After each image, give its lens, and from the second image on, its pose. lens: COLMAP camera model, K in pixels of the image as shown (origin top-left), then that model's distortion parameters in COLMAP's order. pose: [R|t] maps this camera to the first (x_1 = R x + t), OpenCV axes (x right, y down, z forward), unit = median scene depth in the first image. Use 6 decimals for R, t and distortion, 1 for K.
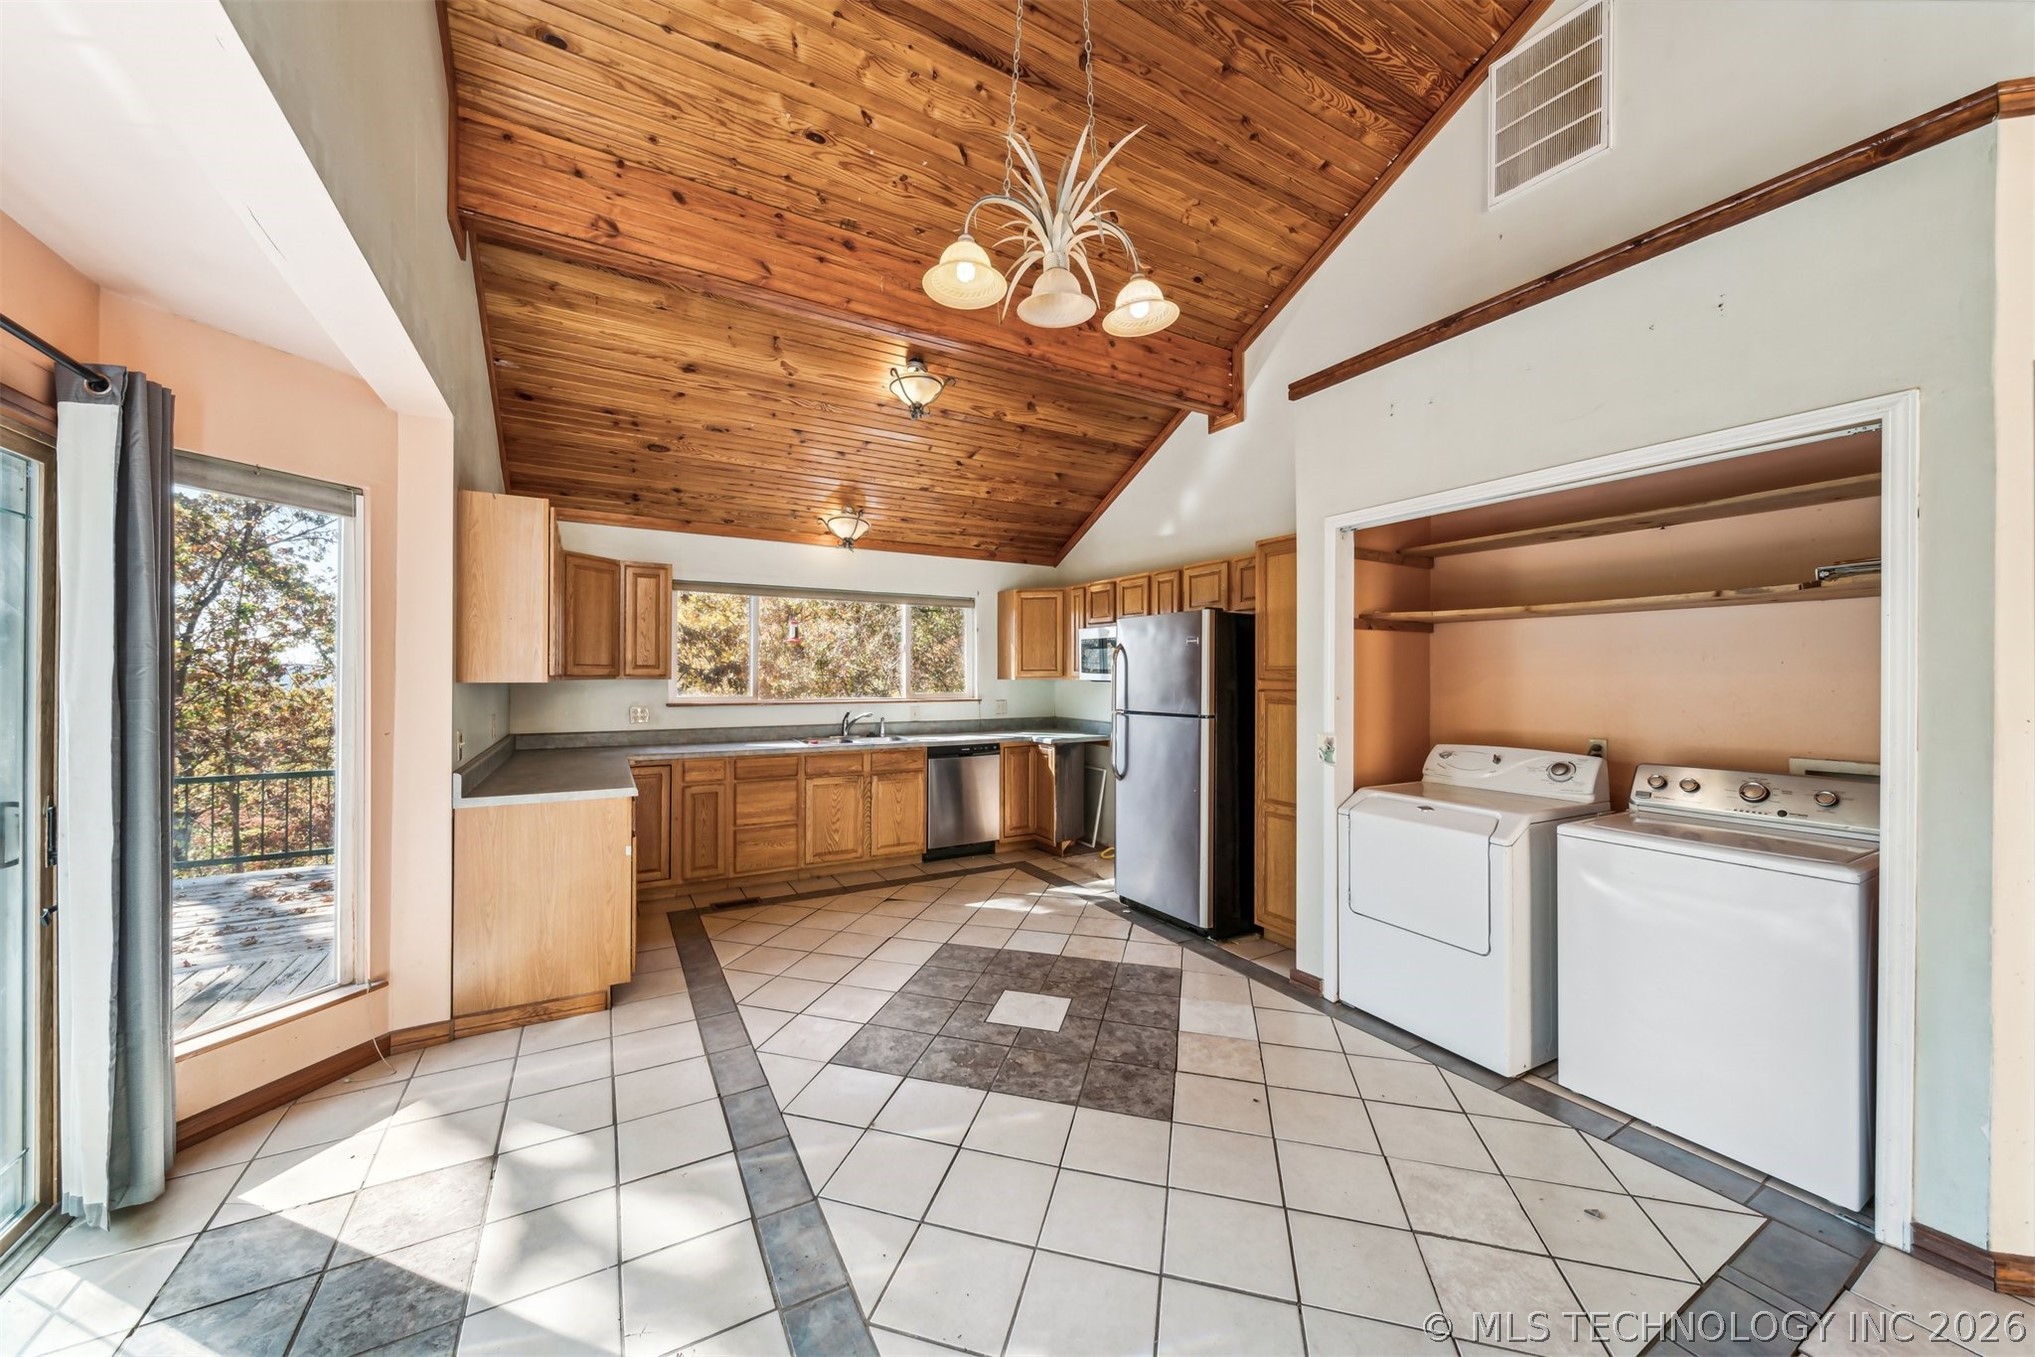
lens RADIAL K [[726.2, 0, 1002.8], [0, 726.2, 669.3], [0, 0, 1]] dist [-0.001157, -0.000231]
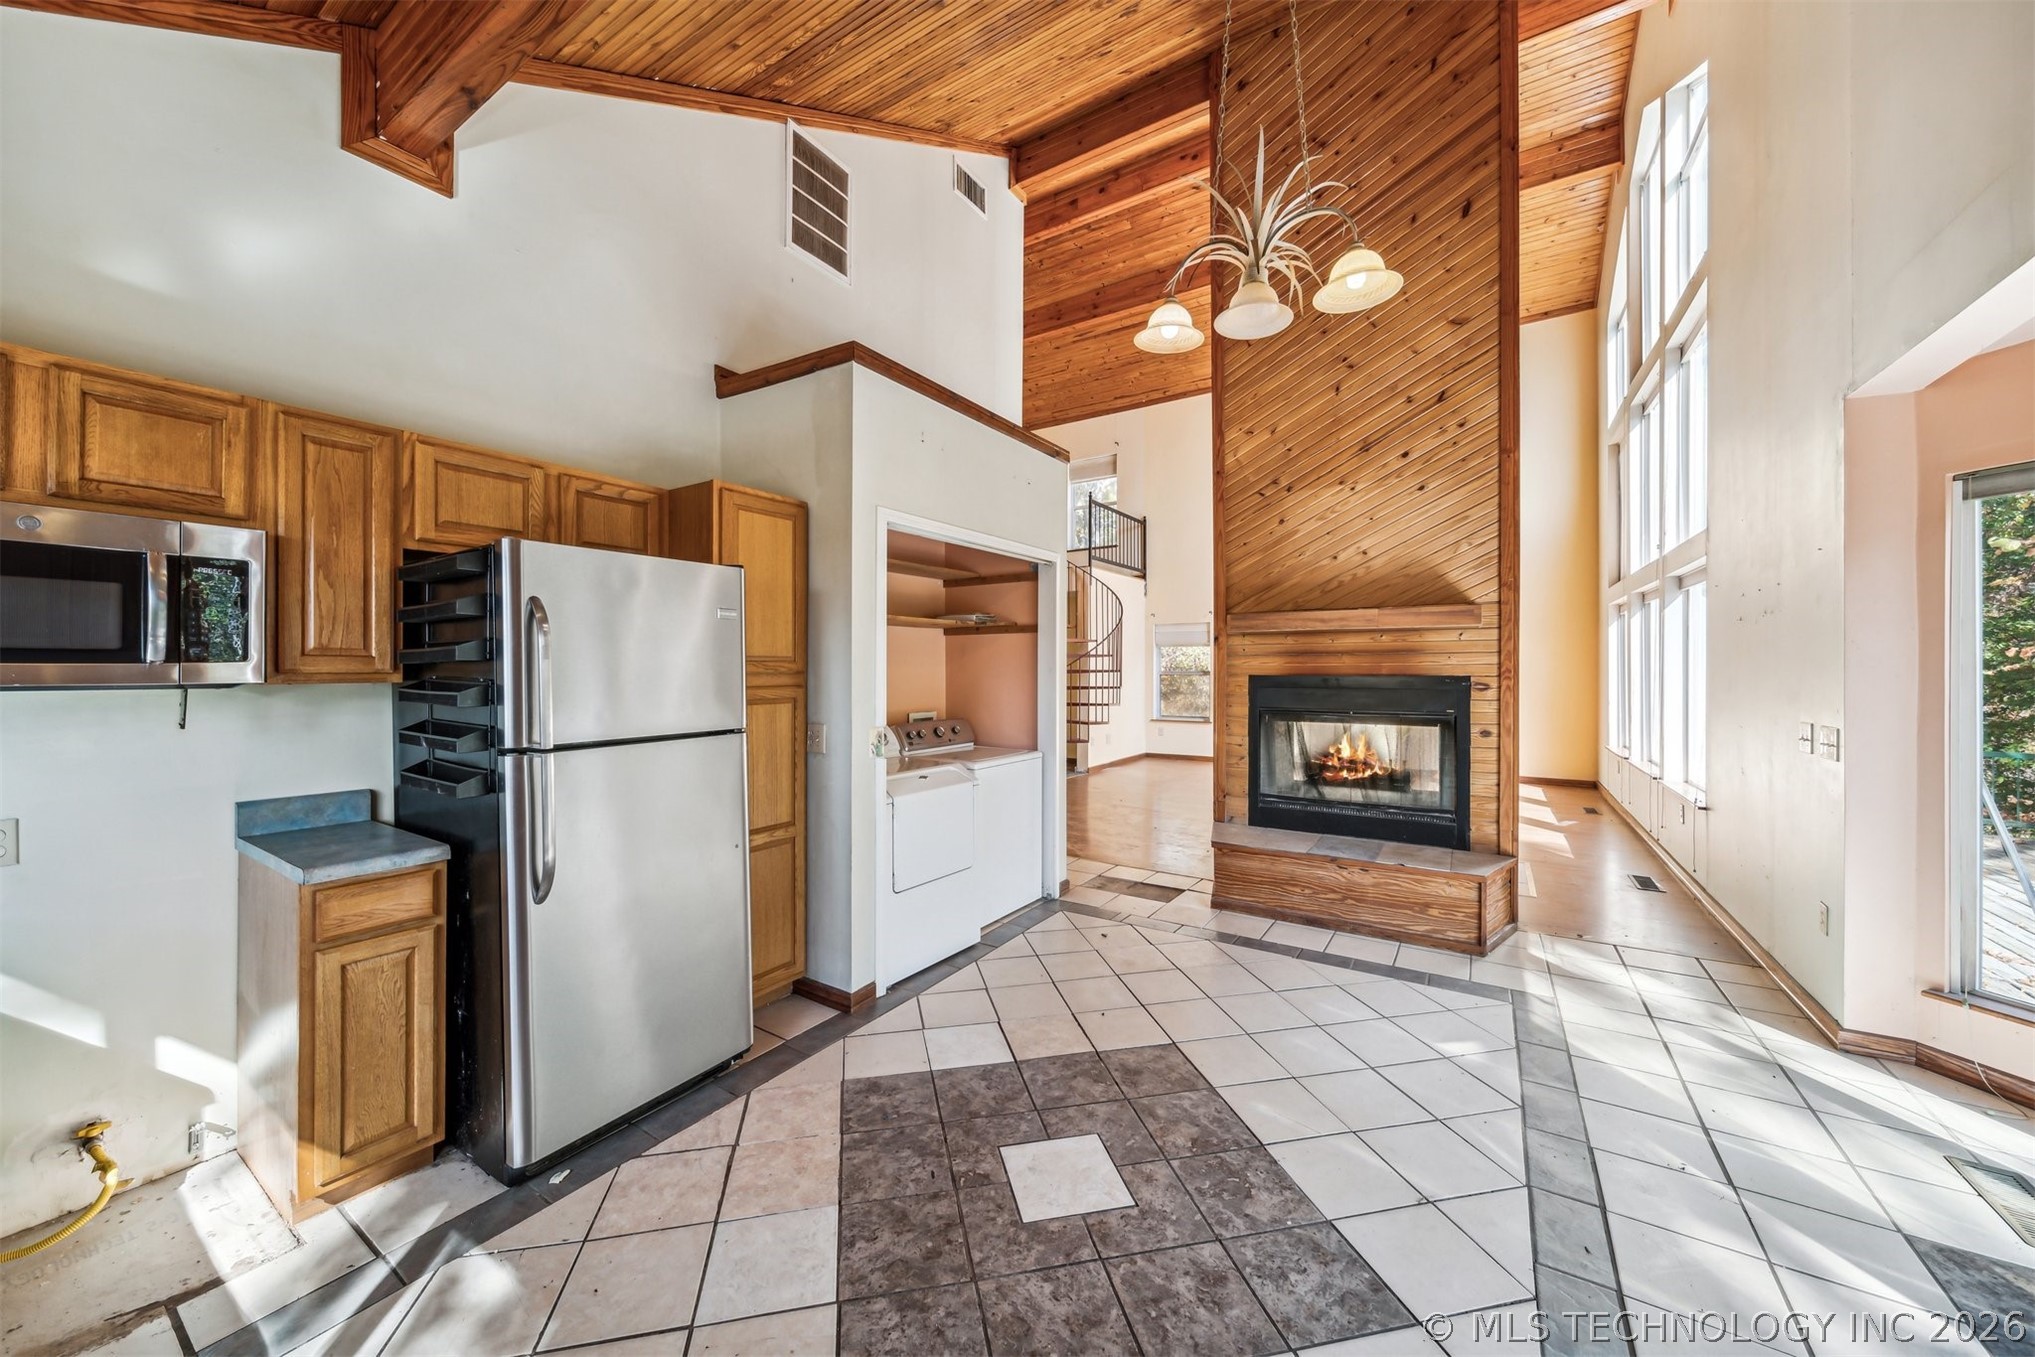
lens RADIAL K [[726.2, 0, 1002.8], [0, 726.2, 669.3], [0, 0, 1]] dist [-0.001157, -0.000231]
pose [[-0.463253, -0.005424, 0.886210, -0.593645], [-0.011339, 0.999936, 0.000192, 0.008581], [-0.886154, -0.009959, -0.463285, 1.549554]]
